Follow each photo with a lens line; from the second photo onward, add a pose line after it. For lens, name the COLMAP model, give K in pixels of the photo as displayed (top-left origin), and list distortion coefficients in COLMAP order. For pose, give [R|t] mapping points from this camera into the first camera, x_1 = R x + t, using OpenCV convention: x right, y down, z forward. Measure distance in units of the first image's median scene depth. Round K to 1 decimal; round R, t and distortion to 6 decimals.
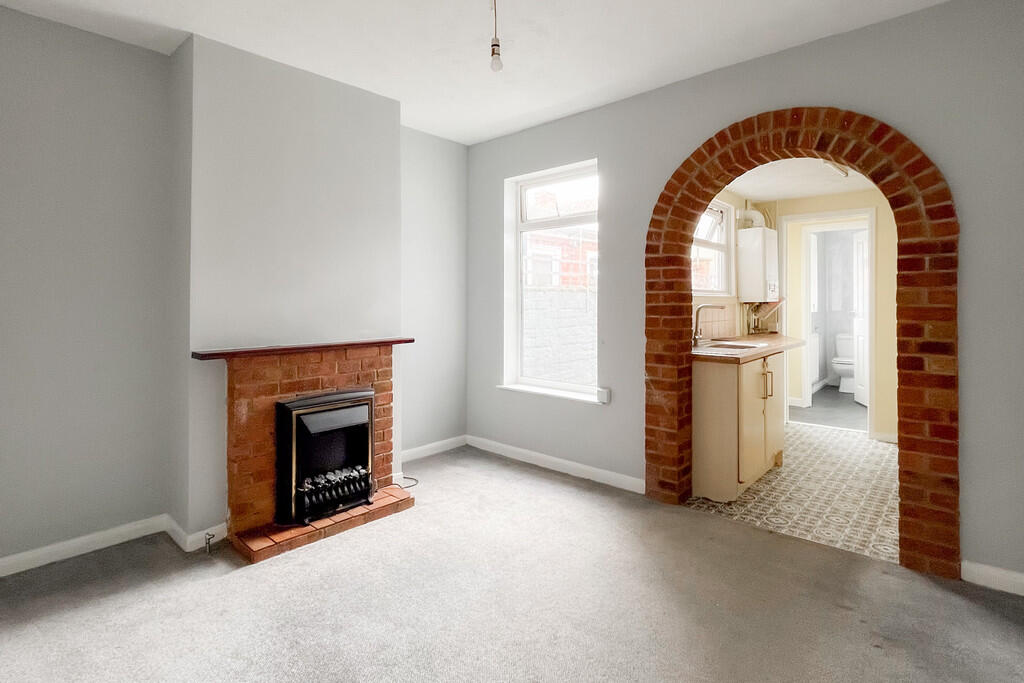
lens RADIAL K [[501.8, 0, 506.7], [0, 501.8, 304.0], [0, 0, 1]] dist [-0.005450, -0.000021]
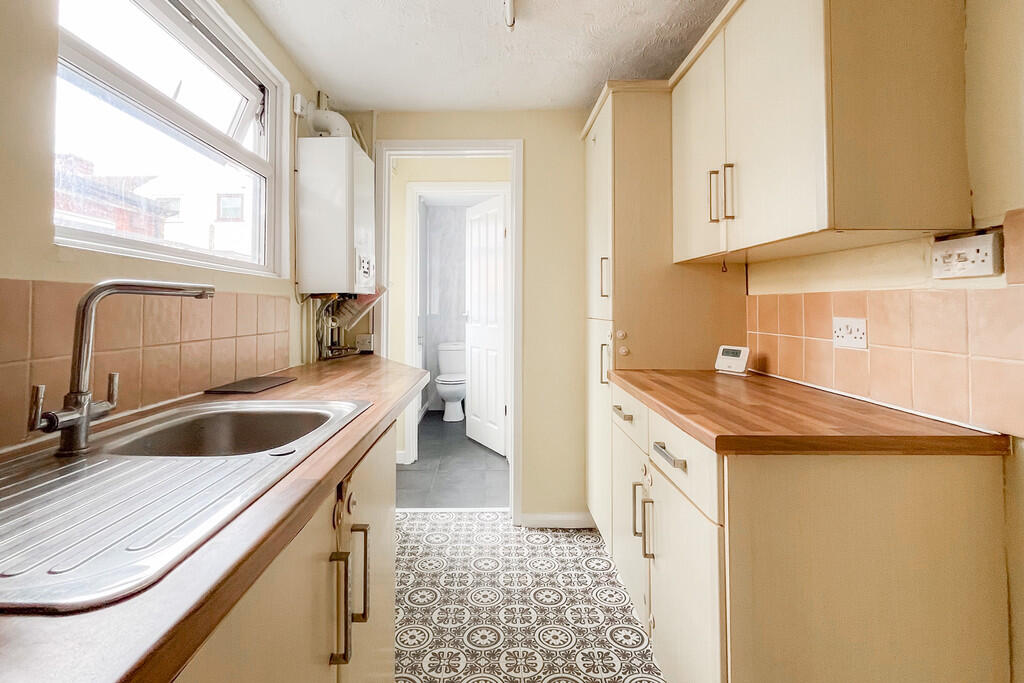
lens RADIAL K [[501.8, 0, 506.7], [0, 501.8, 304.0], [0, 0, 1]] dist [-0.005450, -0.000021]
pose [[0.719066, 0.012429, 0.694830, 0.272701], [-0.003800, 0.999895, -0.013953, 0.012016], [-0.694931, 0.007392, 0.719038, 0.519932]]
